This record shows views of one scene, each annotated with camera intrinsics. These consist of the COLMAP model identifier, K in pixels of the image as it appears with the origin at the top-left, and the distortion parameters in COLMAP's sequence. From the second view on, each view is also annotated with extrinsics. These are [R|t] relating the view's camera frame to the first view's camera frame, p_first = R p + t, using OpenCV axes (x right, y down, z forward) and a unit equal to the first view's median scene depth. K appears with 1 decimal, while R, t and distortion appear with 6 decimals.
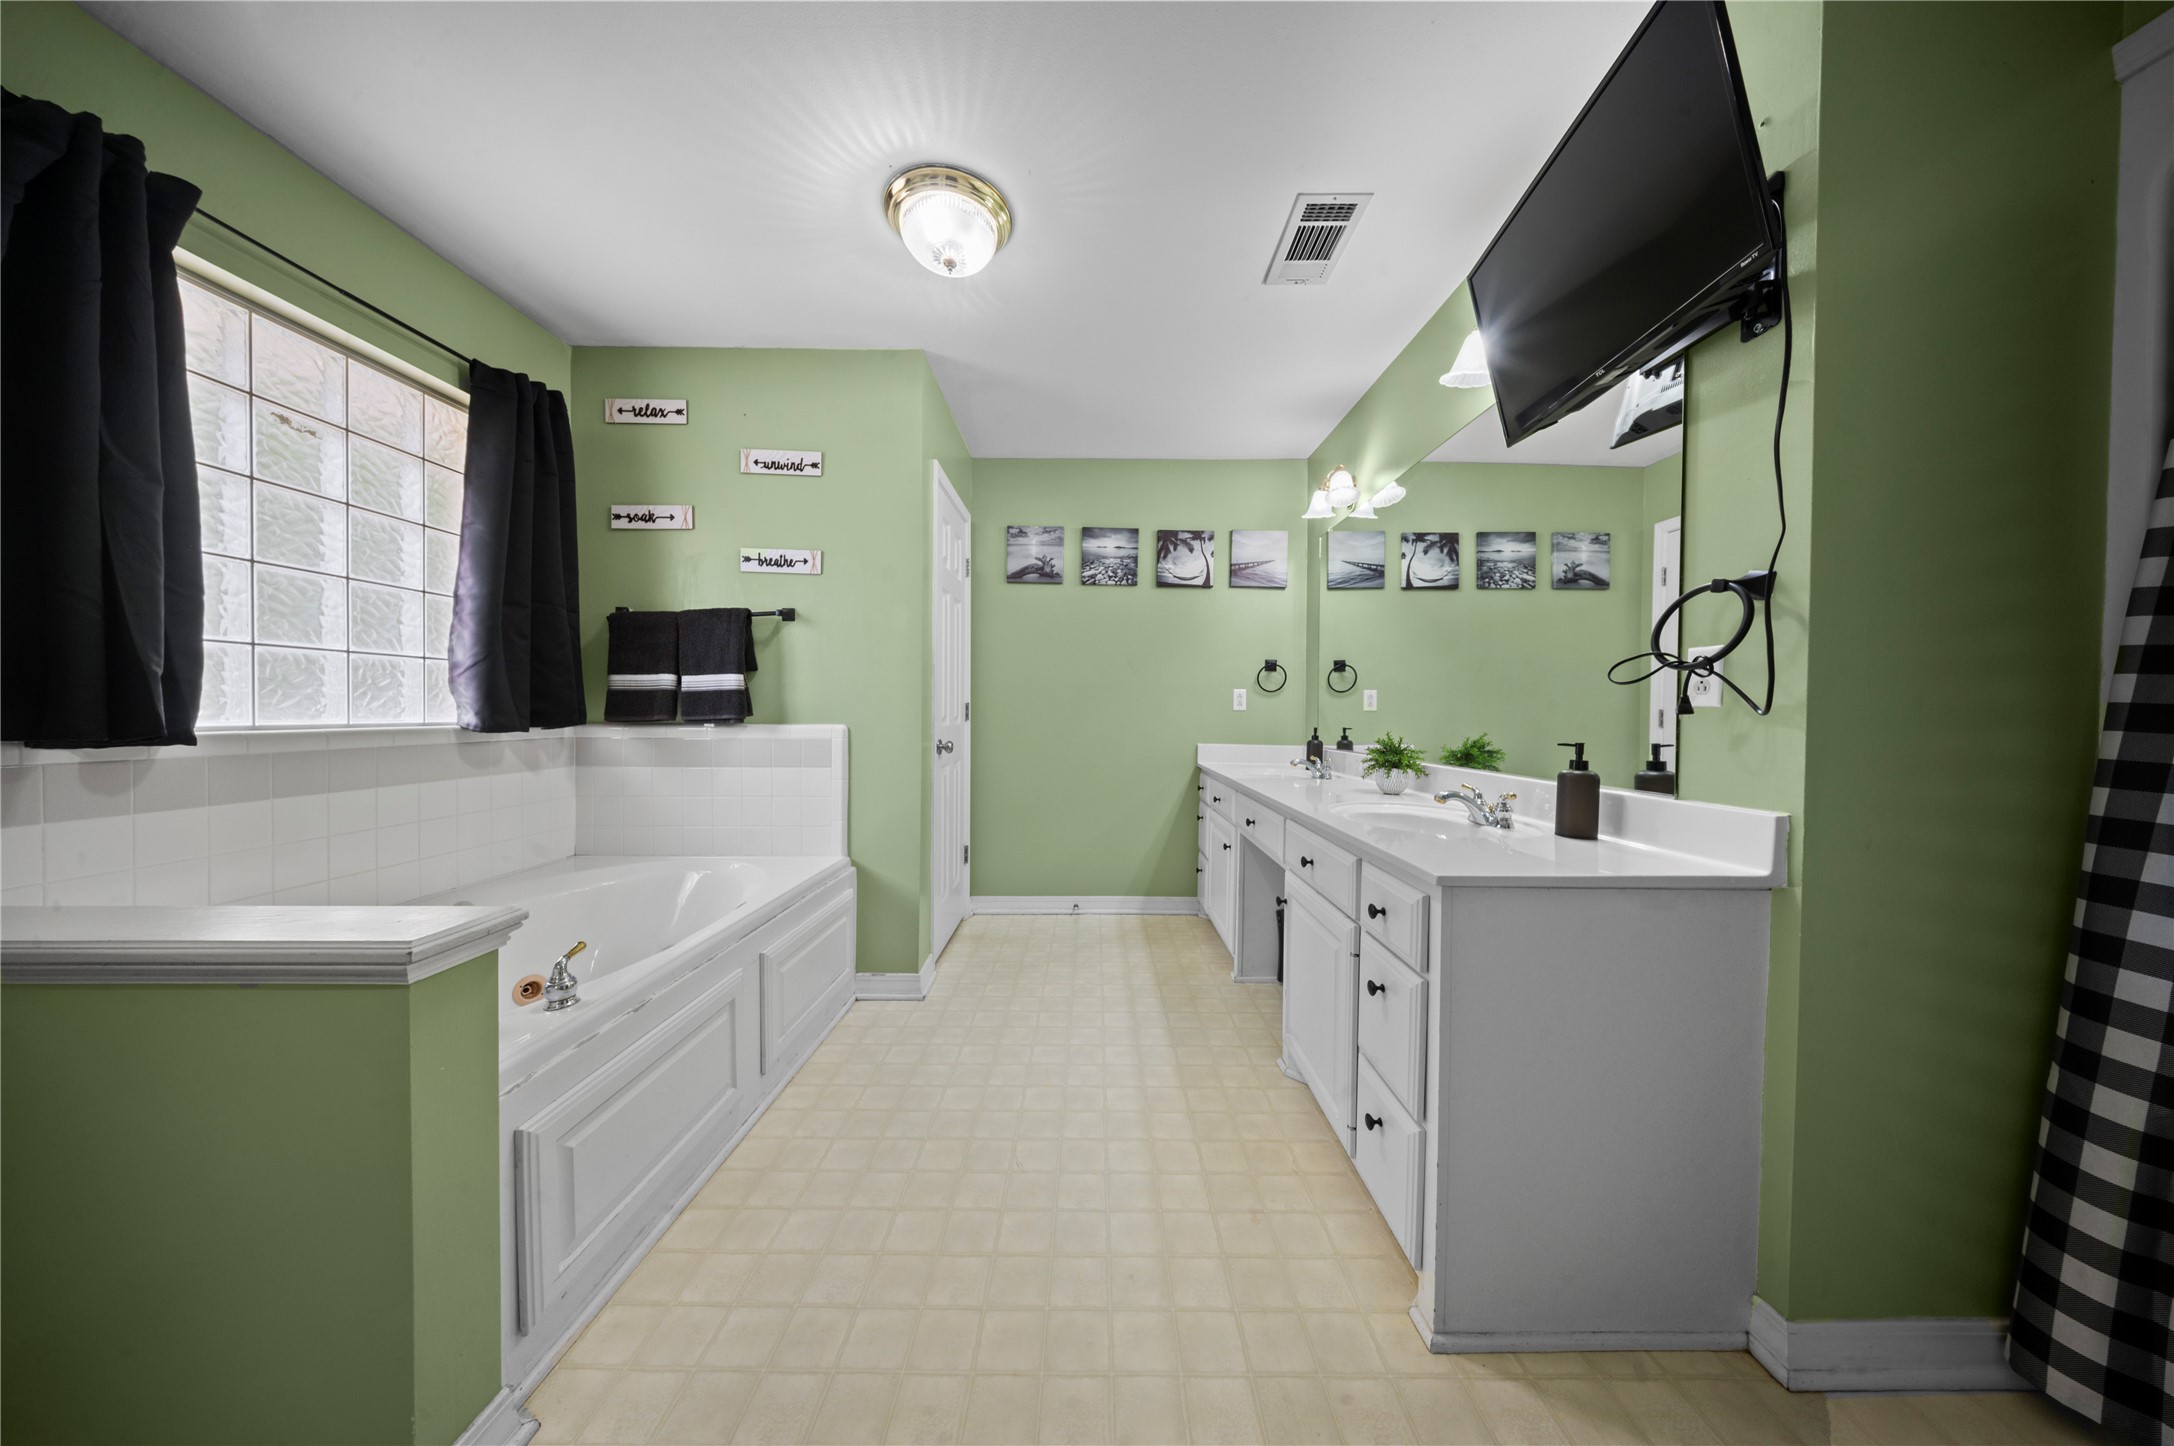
lens RADIAL K [[631.0, 0, 1091.8], [0, 631.0, 723.3], [0, 0, 1]] dist [0.000229, -0.000041]
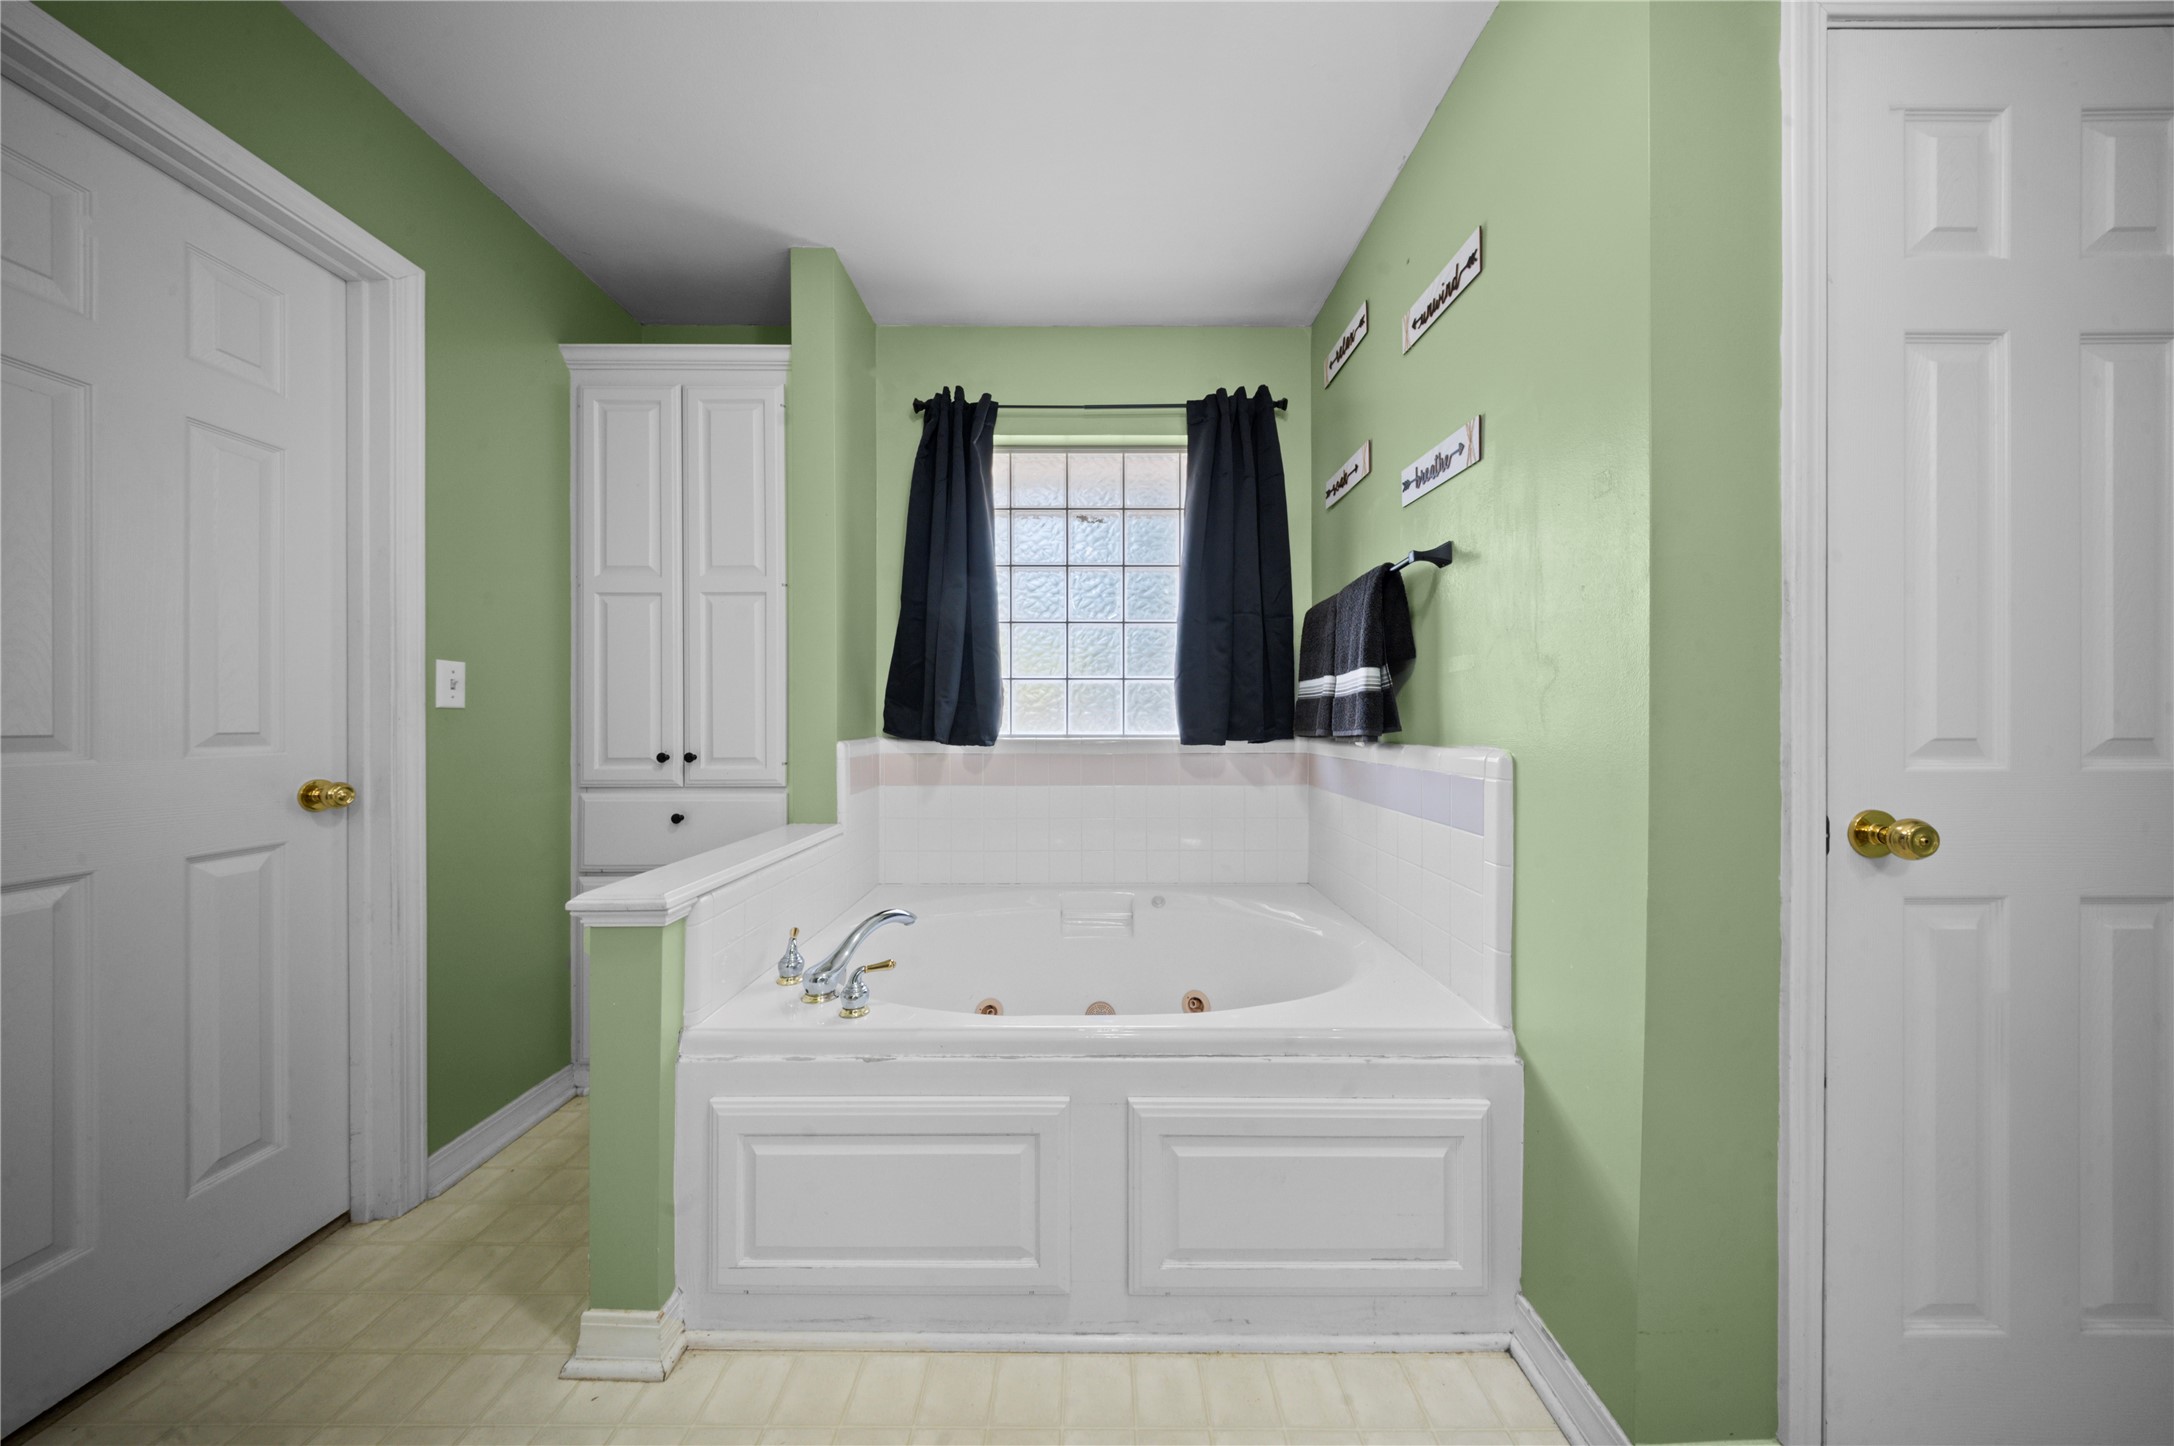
lens RADIAL K [[631.0, 0, 1091.8], [0, 631.0, 723.3], [0, 0, 1]] dist [0.000229, -0.000041]
pose [[0.003443, -0.005354, -0.999980, 0.074047], [-0.019134, 0.999802, -0.005419, -0.008485], [0.999811, 0.019152, 0.003340, 0.579493]]
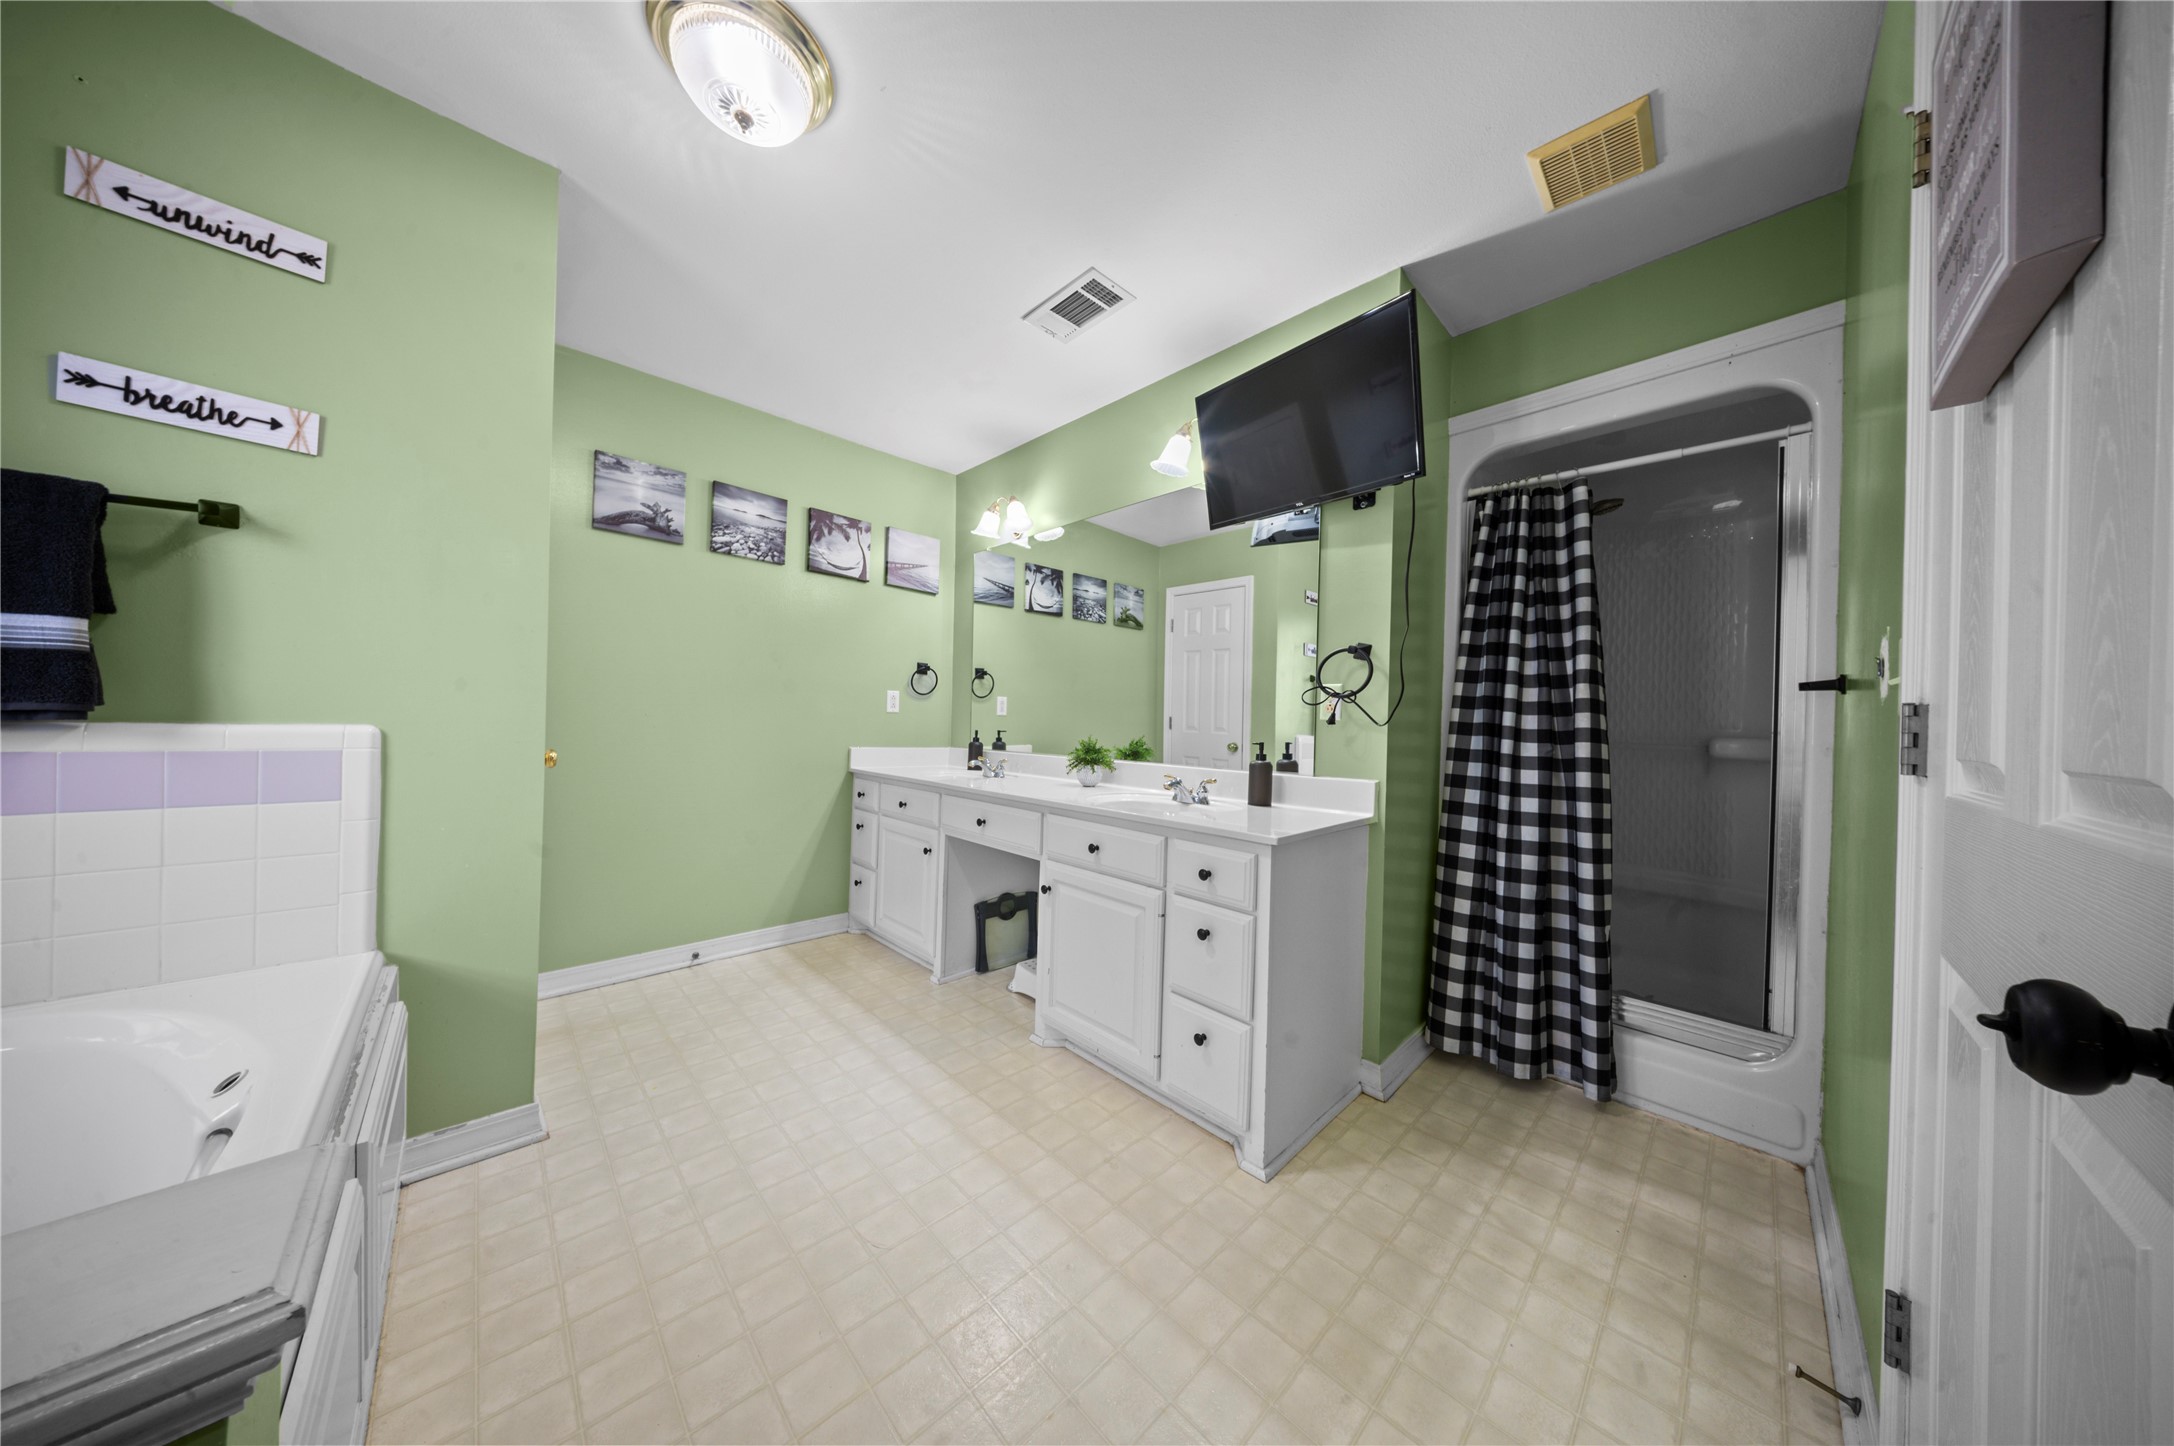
lens RADIAL K [[635.5, 0, 1087.7], [0, 635.5, 720.4], [0, 0, 1]] dist [0.012756, -0.004542]
pose [[0.720156, 0.012903, 0.693692, -0.278484], [-0.008941, 0.999917, -0.009317, -0.001538], [-0.693754, 0.000507, 0.720212, 0.098088]]
